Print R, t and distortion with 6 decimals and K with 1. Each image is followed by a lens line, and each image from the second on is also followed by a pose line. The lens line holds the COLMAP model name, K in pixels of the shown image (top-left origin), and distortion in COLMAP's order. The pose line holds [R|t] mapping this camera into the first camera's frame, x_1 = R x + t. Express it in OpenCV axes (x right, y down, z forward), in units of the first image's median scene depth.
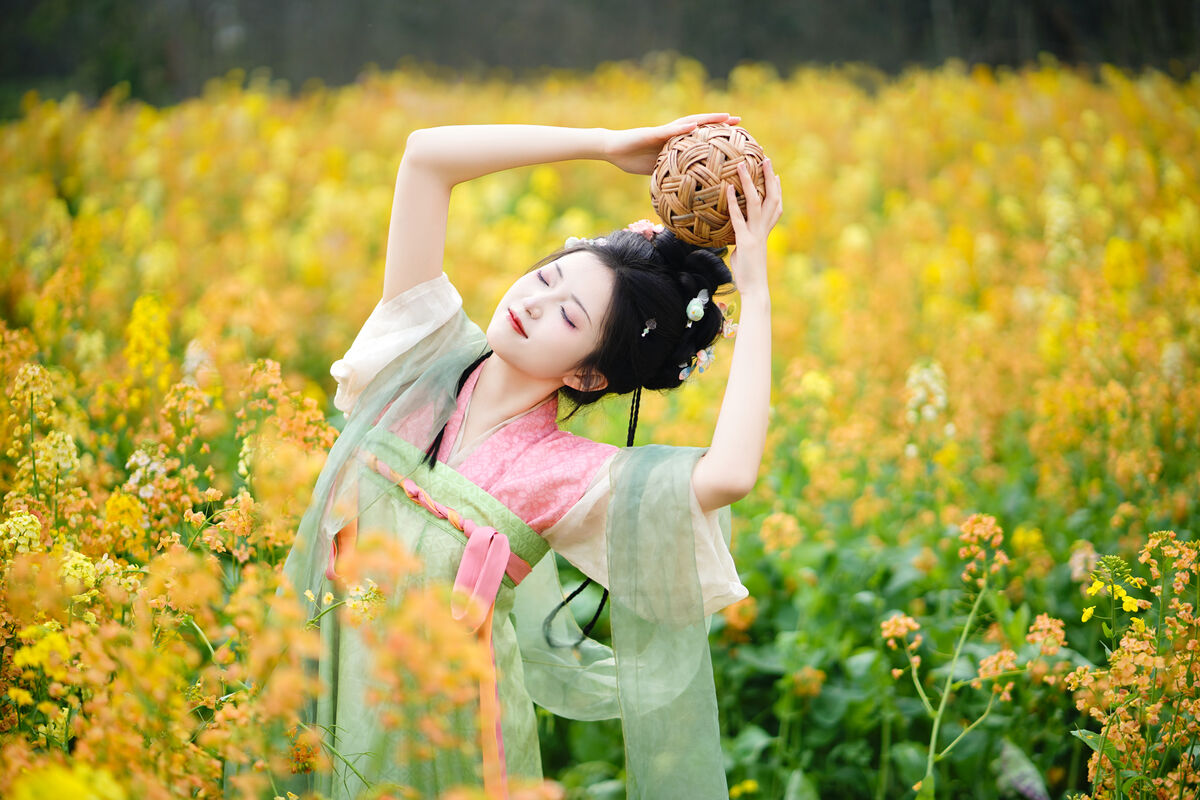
lens RADIAL K [[2921.4, 0, 600.0], [0, 2921.4, 400.0], [0, 0, 1]] dist [0.239153, -0.528158]
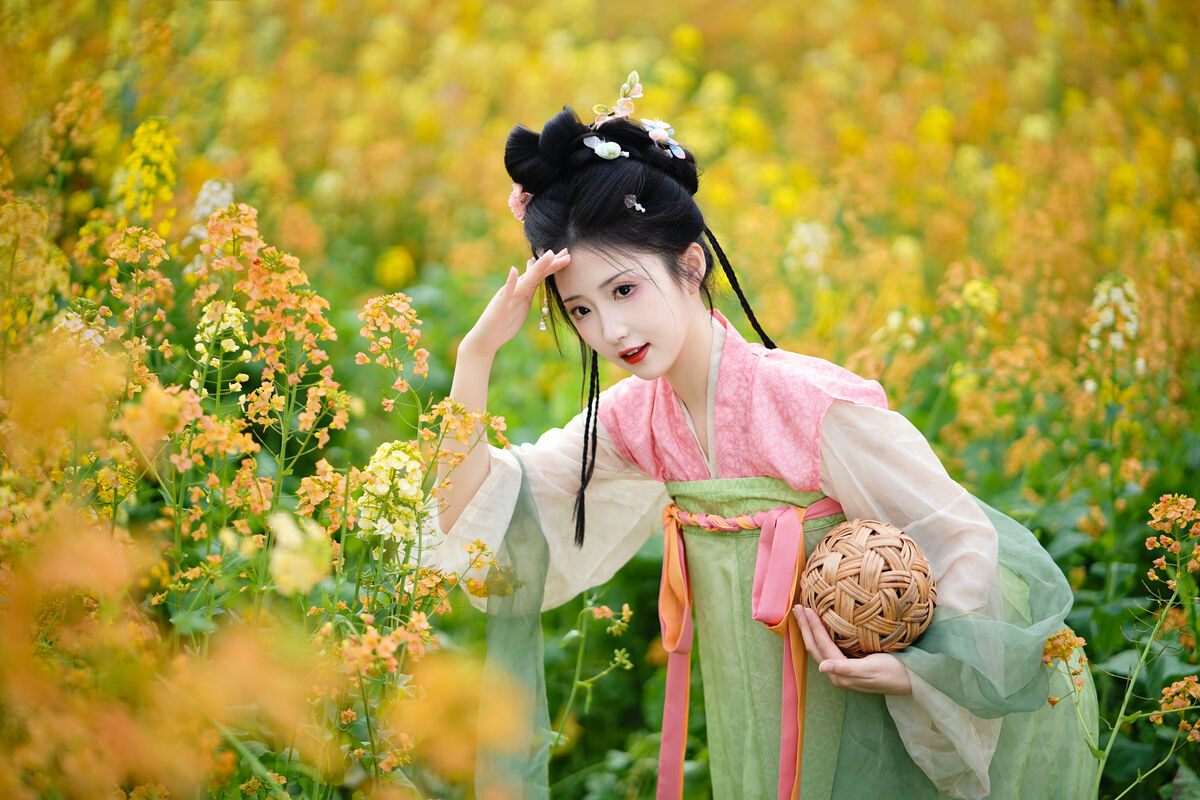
lens RADIAL K [[2921.4, 0, 600.0], [0, 2921.4, 400.0], [0, 0, 1]] dist [0.239153, -0.528158]
pose [[0.995356, 0.084858, -0.045445, 0.007962], [-0.083019, 0.995706, 0.040954, -0.000994], [0.048725, -0.036991, 0.998127, 0.163997]]
